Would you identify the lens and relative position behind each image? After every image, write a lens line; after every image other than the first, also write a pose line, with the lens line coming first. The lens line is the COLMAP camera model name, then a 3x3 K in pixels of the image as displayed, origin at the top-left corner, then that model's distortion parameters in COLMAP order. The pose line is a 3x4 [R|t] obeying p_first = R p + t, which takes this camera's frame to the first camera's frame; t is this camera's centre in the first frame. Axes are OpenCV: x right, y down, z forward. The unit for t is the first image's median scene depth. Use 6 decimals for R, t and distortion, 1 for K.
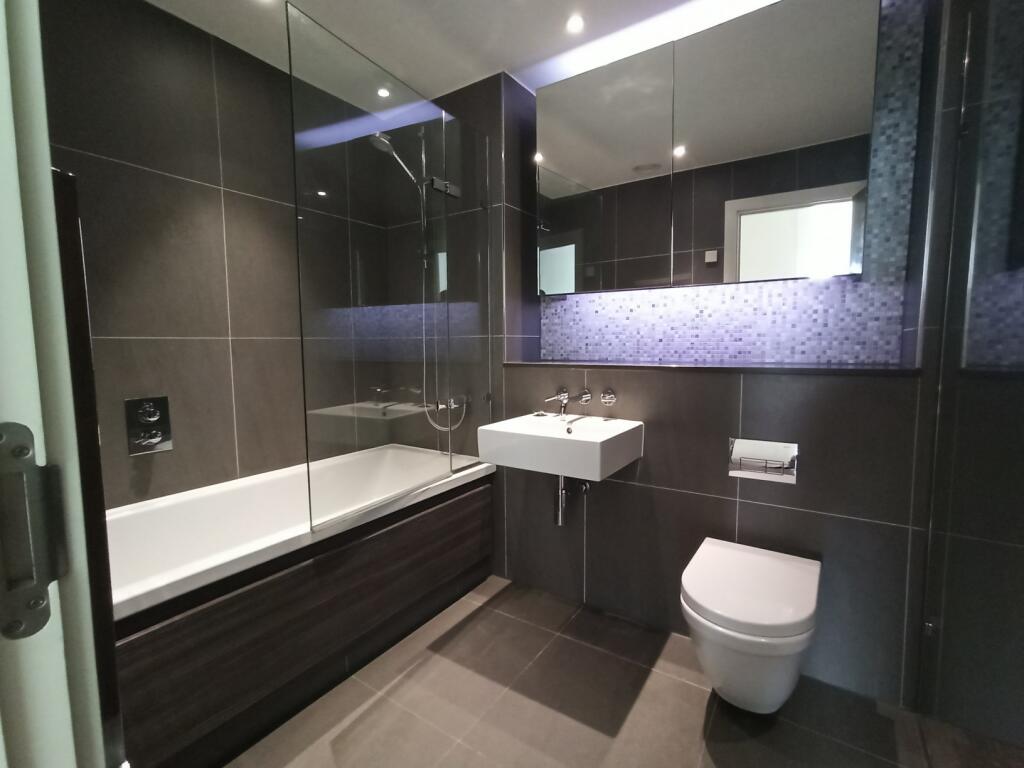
lens RADIAL K [[464.8, 0, 515.8], [0, 464.8, 386.4], [0, 0, 1]] dist [-0.043203, 0.033137]
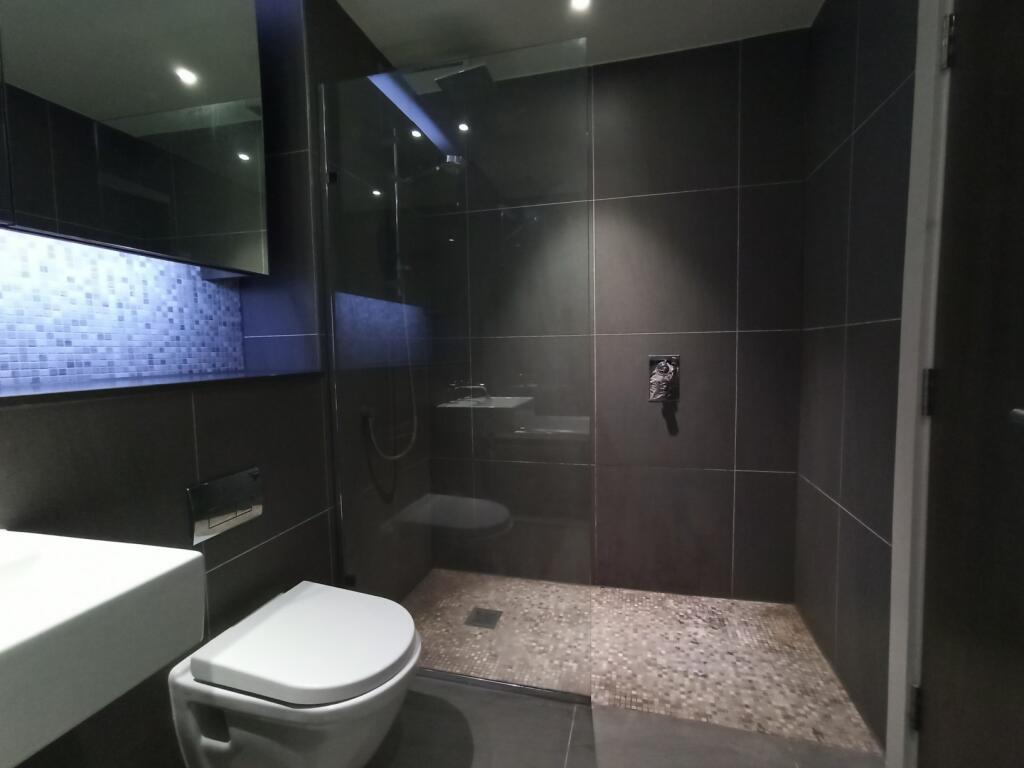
lens RADIAL K [[464.8, 0, 515.8], [0, 464.8, 386.4], [0, 0, 1]] dist [-0.043203, 0.033137]
pose [[-0.315745, -0.062556, 0.946780, -0.265753], [0.106257, 0.989217, 0.100796, -0.045931], [-0.942876, 0.132428, -0.305693, 0.656625]]
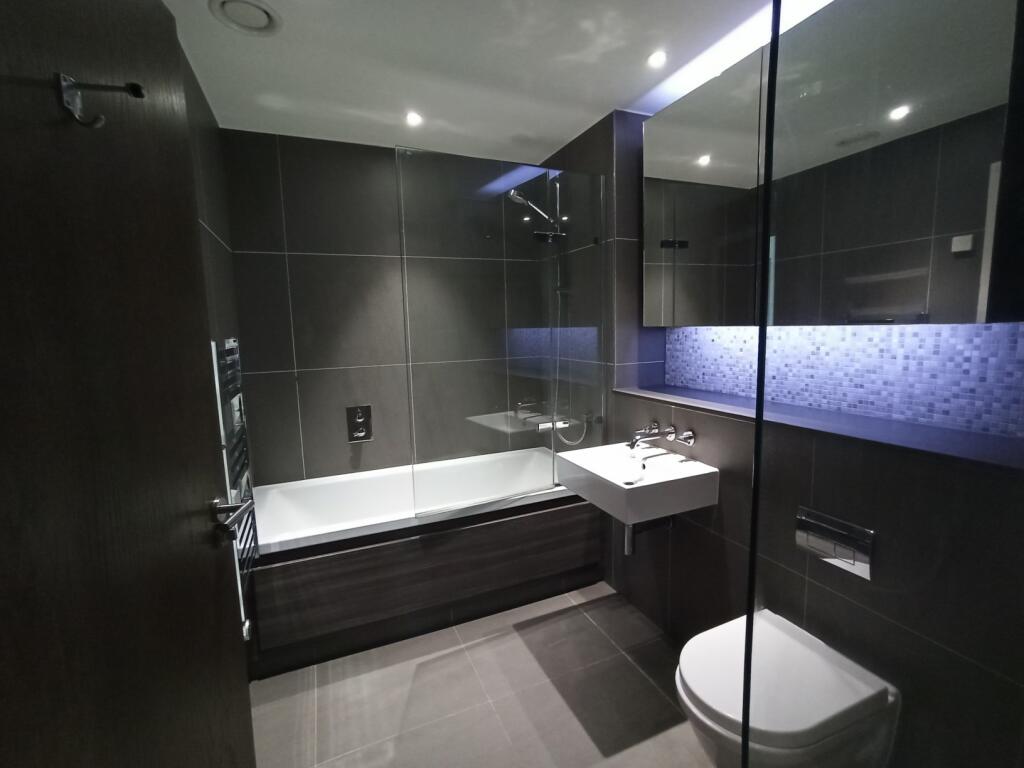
lens RADIAL K [[464.8, 0, 515.8], [0, 464.8, 386.4], [0, 0, 1]] dist [-0.043203, 0.033137]
pose [[0.840424, 0.057049, -0.538919, 0.417669], [-0.030133, 0.997825, 0.058636, -0.132930], [0.541092, -0.033040, 0.840314, -0.009280]]
